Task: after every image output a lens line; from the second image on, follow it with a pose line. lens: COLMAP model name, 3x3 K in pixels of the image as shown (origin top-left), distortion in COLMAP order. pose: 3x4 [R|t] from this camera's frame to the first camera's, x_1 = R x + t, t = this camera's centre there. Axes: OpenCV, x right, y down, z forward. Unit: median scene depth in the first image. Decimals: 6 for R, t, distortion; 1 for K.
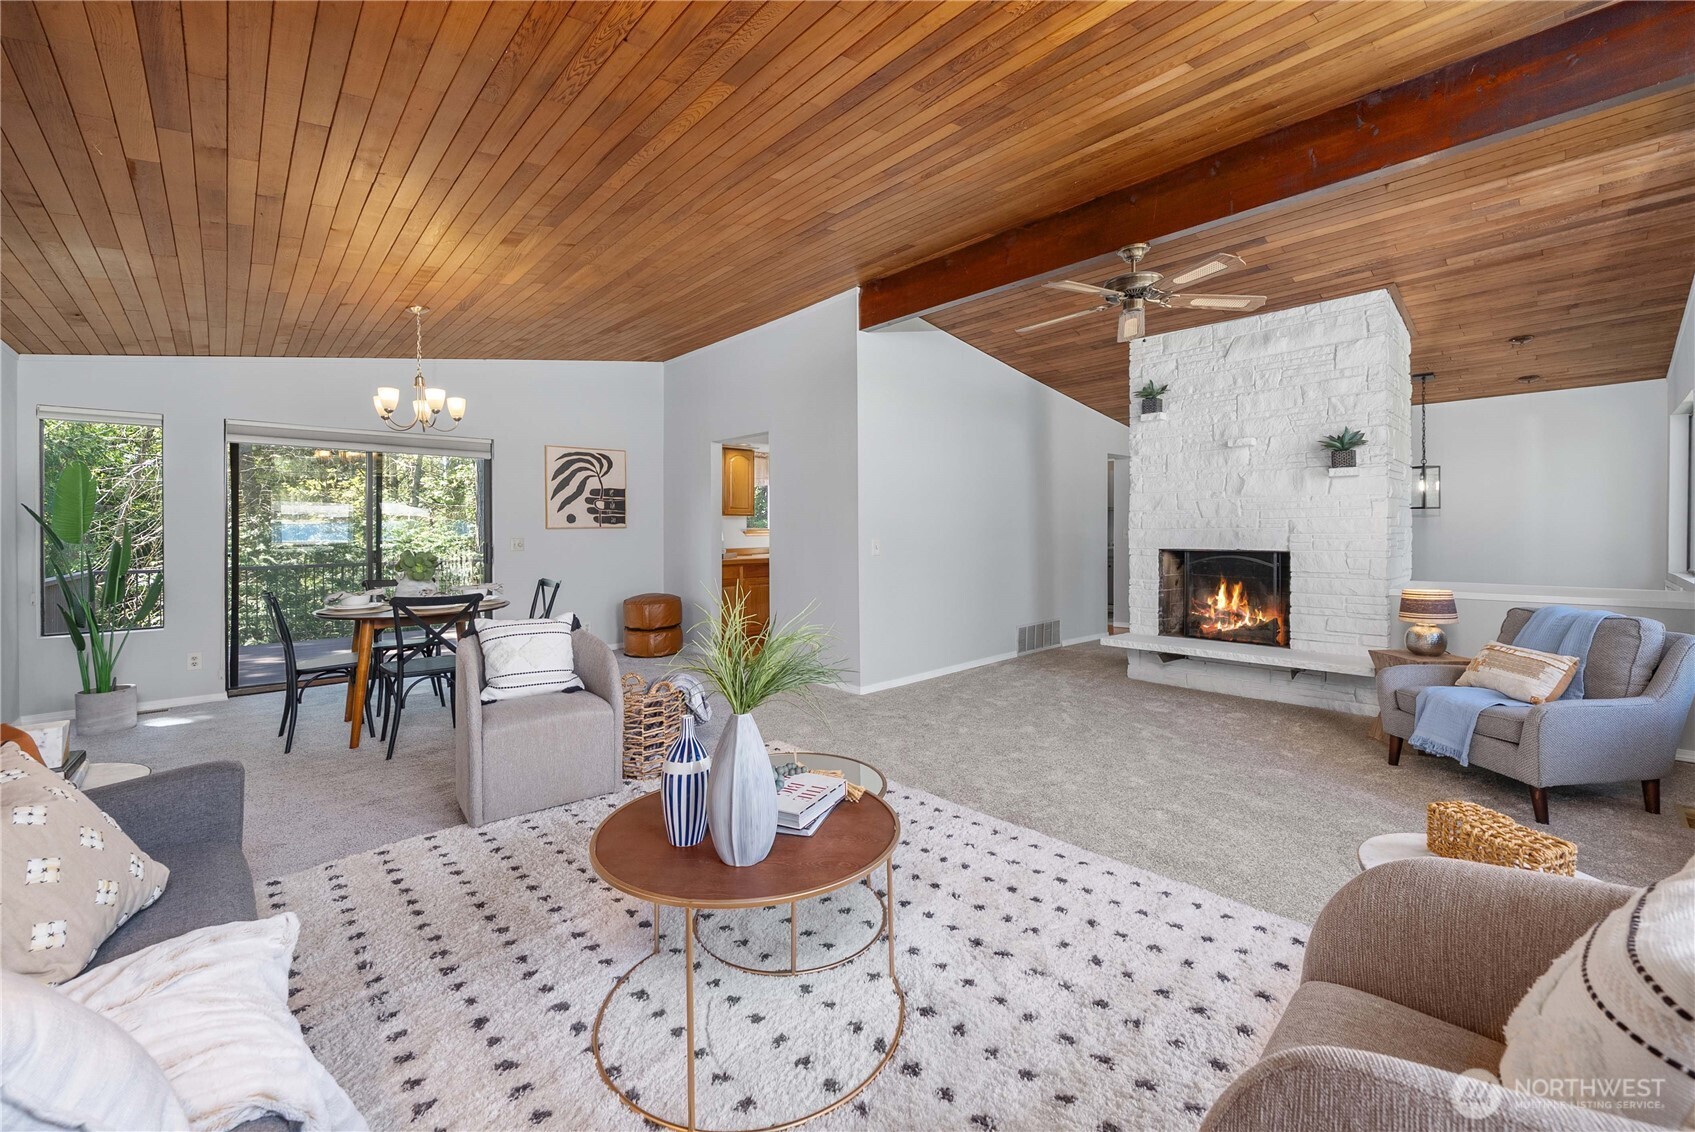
lens RADIAL K [[674.6, 0, 846.4], [0, 674.6, 536.0], [0, 0, 1]] dist [-0.001284, -0.000186]
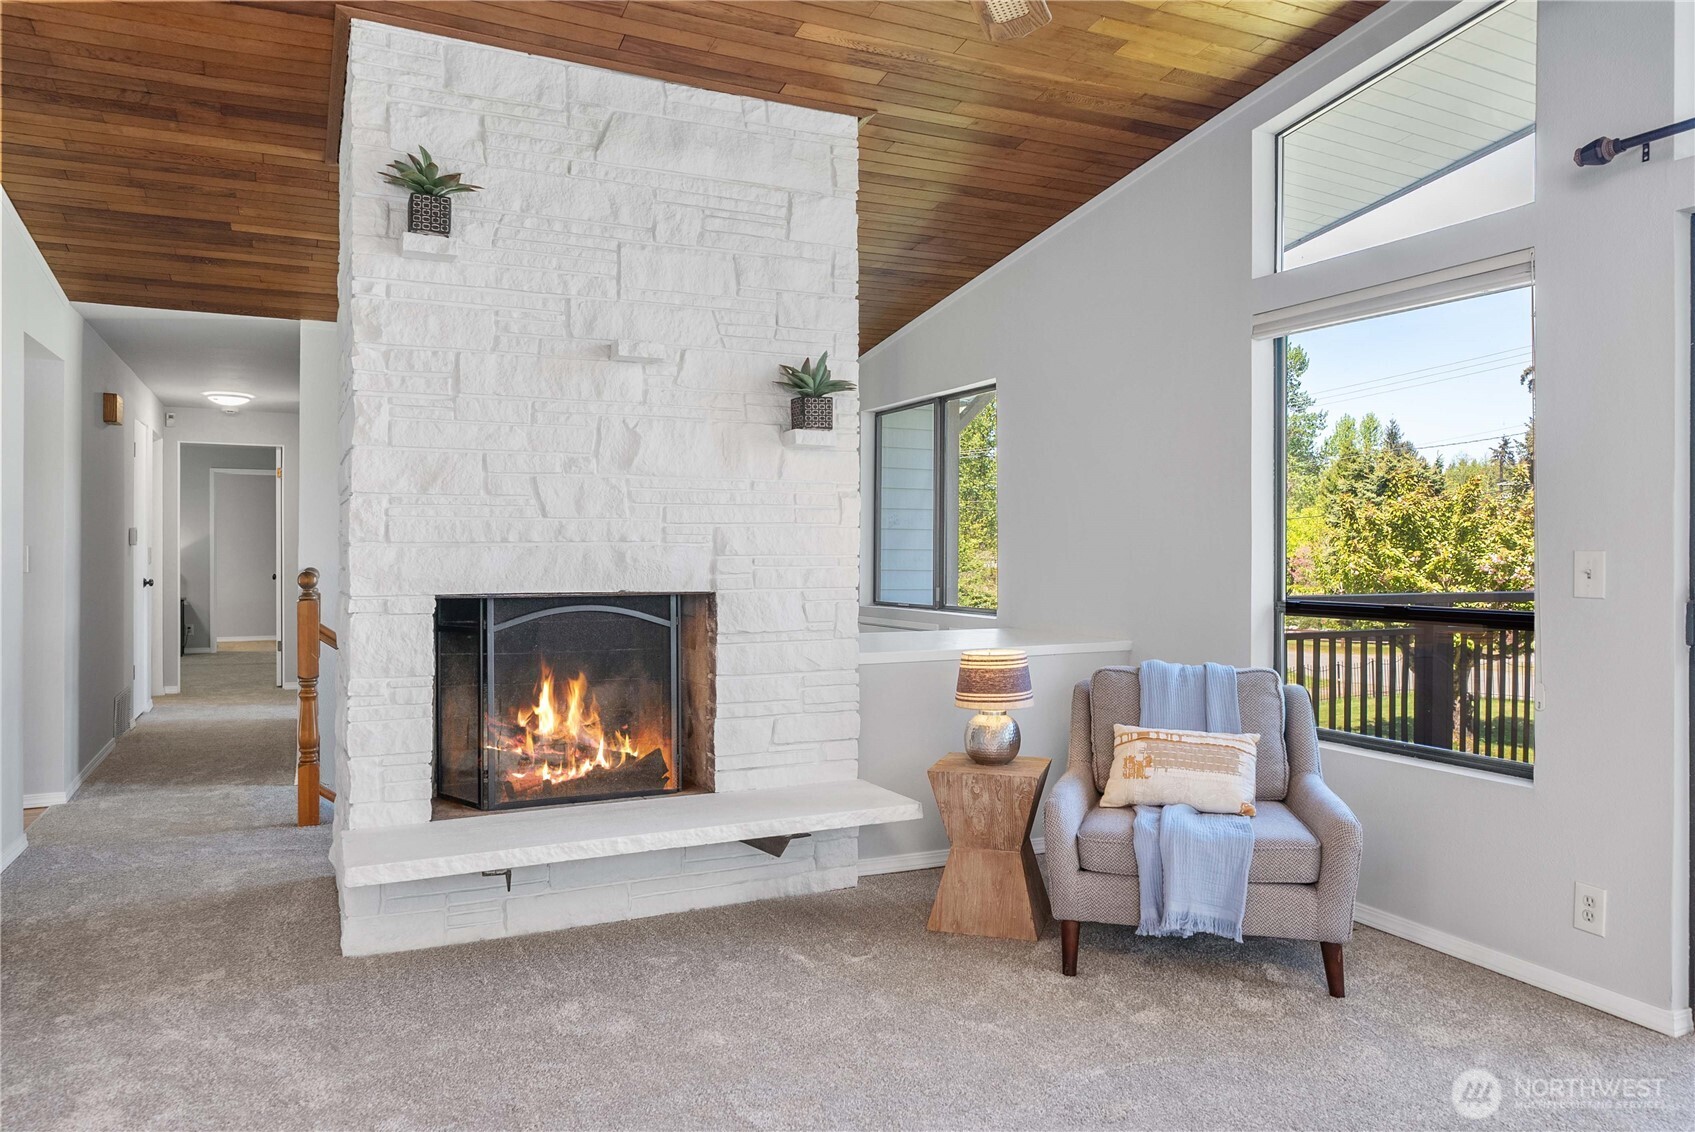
lens RADIAL K [[1153.9, 0, 845.3], [0, 1153.9, 554.4], [0, 0, 1]] dist [0.008552, 0.001157]
pose [[0.293117, 0.003814, 0.956069, -0.111912], [0.005117, 0.999971, -0.005558, 0.000771], [-0.956063, 0.006521, 0.293089, 0.695525]]
